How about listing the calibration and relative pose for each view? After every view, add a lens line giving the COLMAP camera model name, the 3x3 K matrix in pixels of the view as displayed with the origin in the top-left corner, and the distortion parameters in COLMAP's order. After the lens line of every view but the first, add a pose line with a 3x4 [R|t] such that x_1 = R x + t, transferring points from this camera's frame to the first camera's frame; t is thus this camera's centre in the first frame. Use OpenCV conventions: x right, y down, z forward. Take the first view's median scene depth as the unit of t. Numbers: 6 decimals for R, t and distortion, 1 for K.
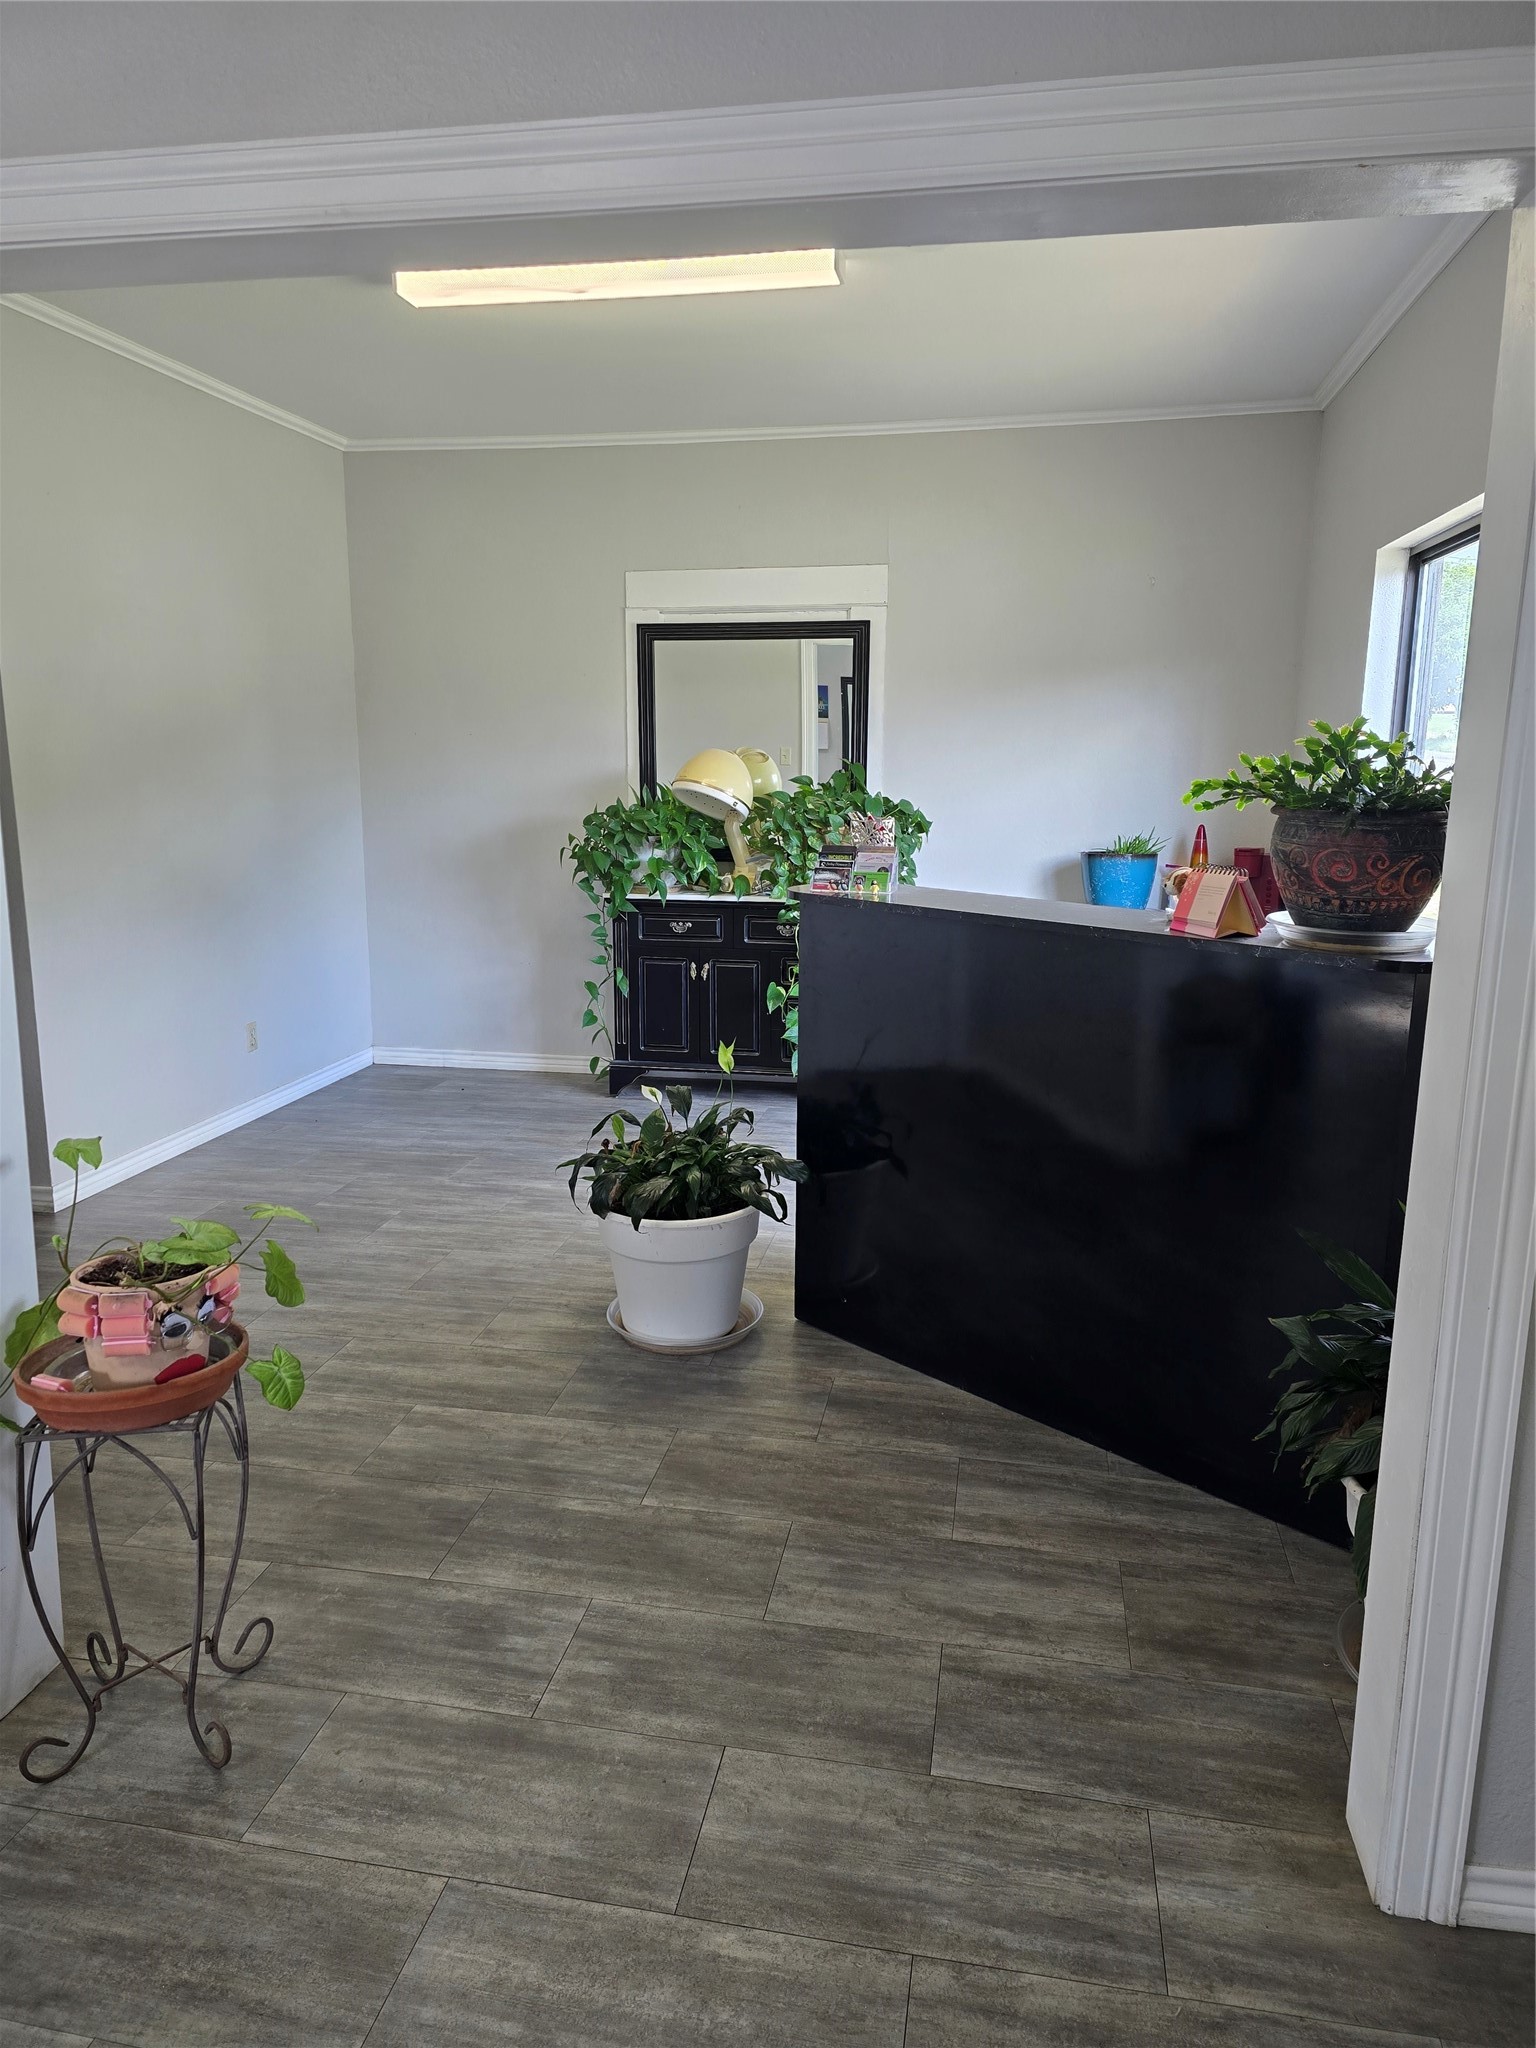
lens RADIAL K [[1407.2, 0, 768.0], [0, 1407.2, 1024.0], [0, 0, 1]] dist [-0.004971, -0.007518]
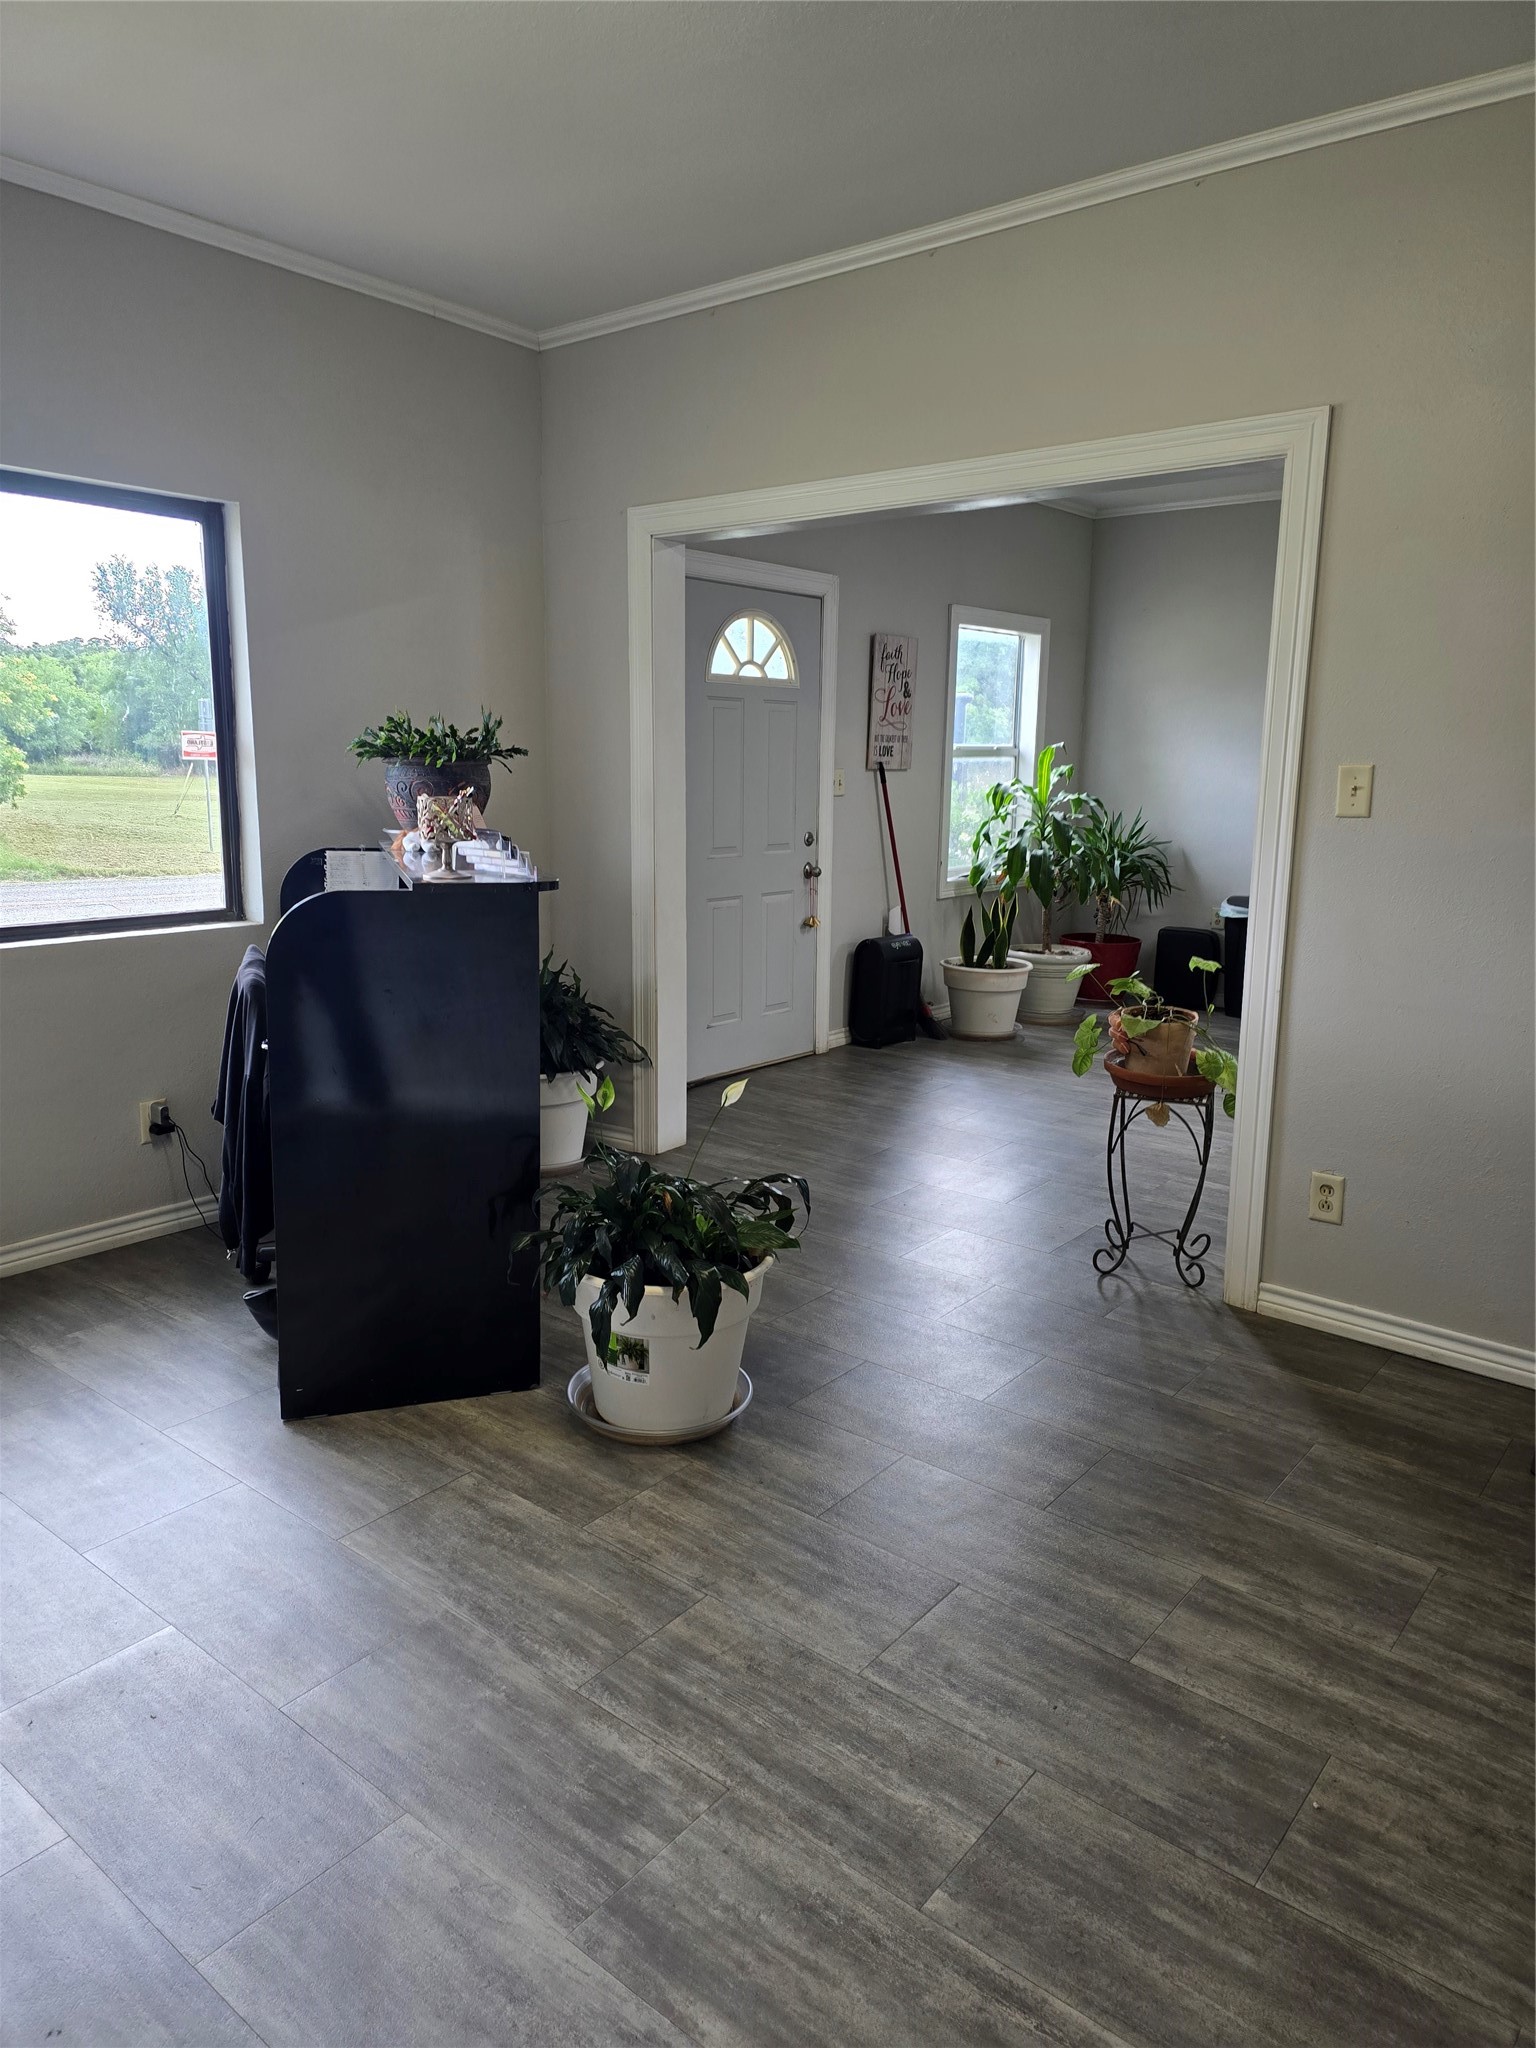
lens RADIAL K [[1407.2, 0, 768.0], [0, 1407.2, 1024.0], [0, 0, 1]] dist [-0.004971, -0.007518]
pose [[-0.891946, -0.103486, 0.440139, -0.400187], [0.070851, 0.929438, 0.362111, -0.258895], [-0.446555, 0.354168, -0.821677, 1.361692]]
